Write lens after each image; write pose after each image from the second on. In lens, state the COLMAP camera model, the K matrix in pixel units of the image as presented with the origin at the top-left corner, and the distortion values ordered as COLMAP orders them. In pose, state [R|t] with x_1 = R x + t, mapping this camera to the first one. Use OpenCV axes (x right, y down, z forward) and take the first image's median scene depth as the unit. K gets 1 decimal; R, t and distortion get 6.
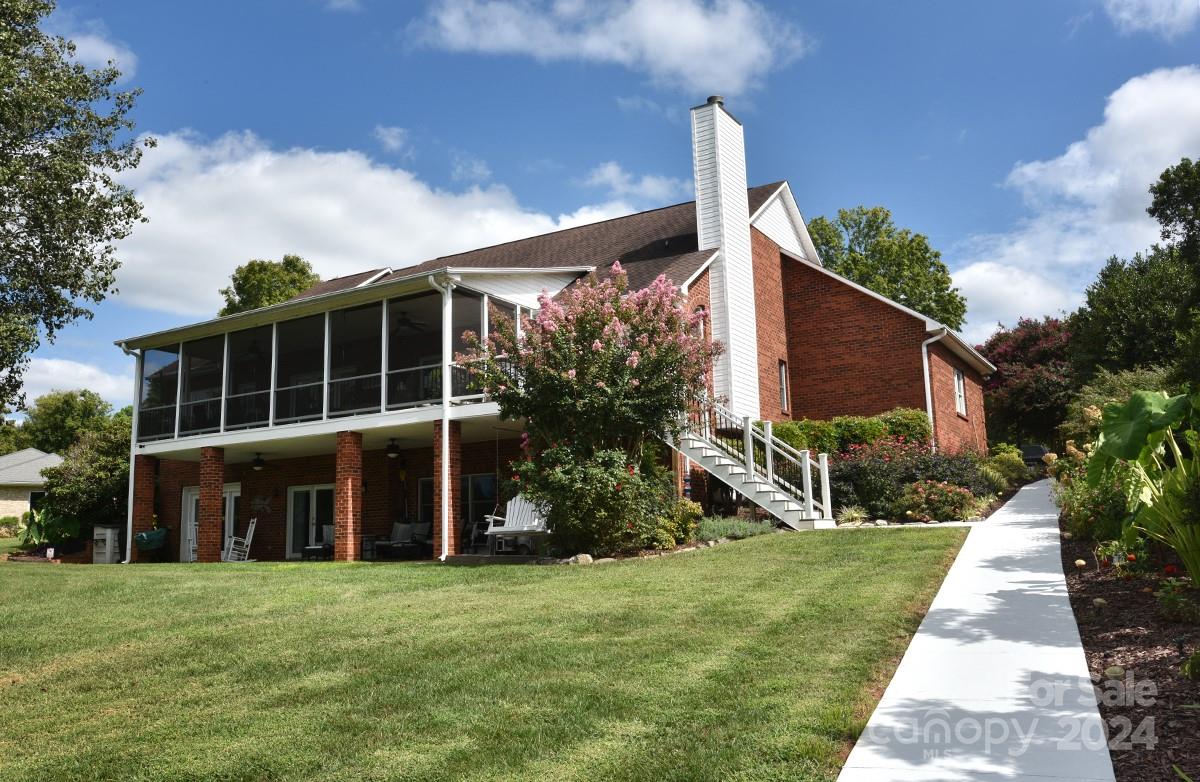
lens RADIAL K [[1021.7, 0, 600.0], [0, 1021.7, 391.0], [0, 0, 1]] dist [-0.045648, -0.002110]
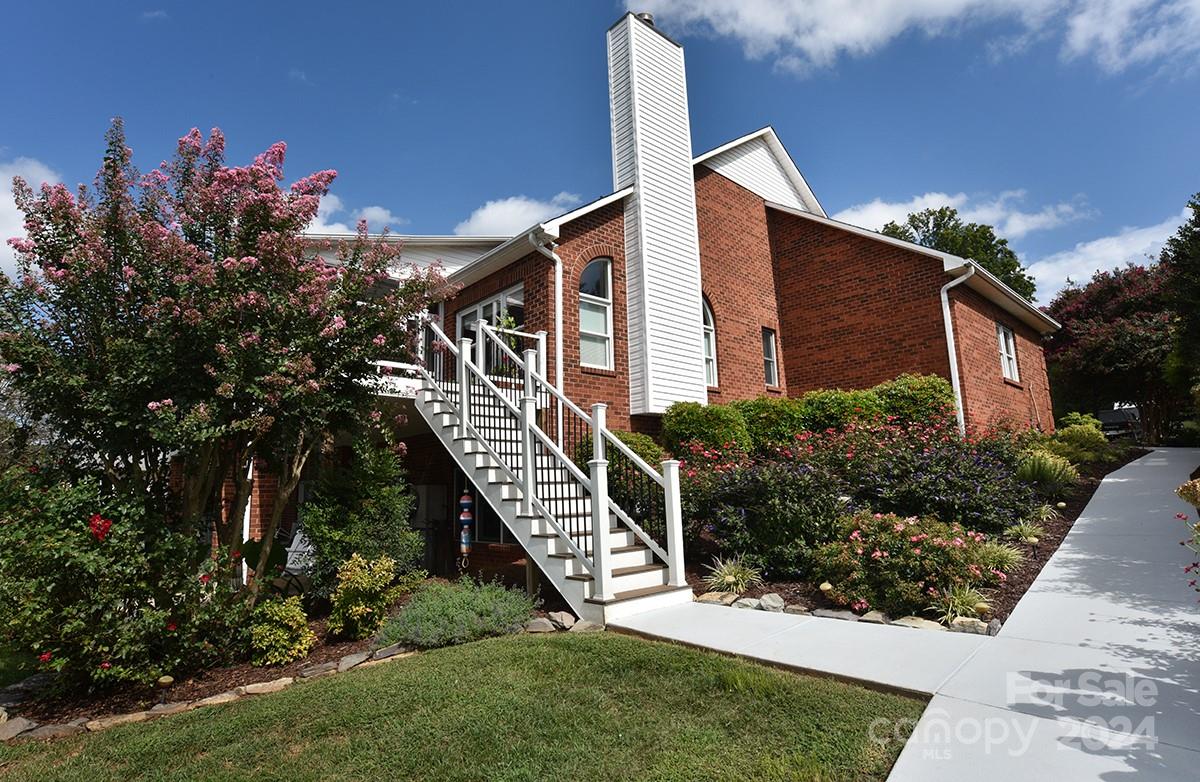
lens RADIAL K [[627.6, 0, 600.0], [0, 627.6, 391.0], [0, 0, 1]] dist [-0.061310, 0.022005]
pose [[0.955801, -0.050289, -0.289681, 0.194525], [0.051920, 0.998649, -0.002057, 0.016199], [0.289393, -0.013075, 0.957121, 0.464624]]
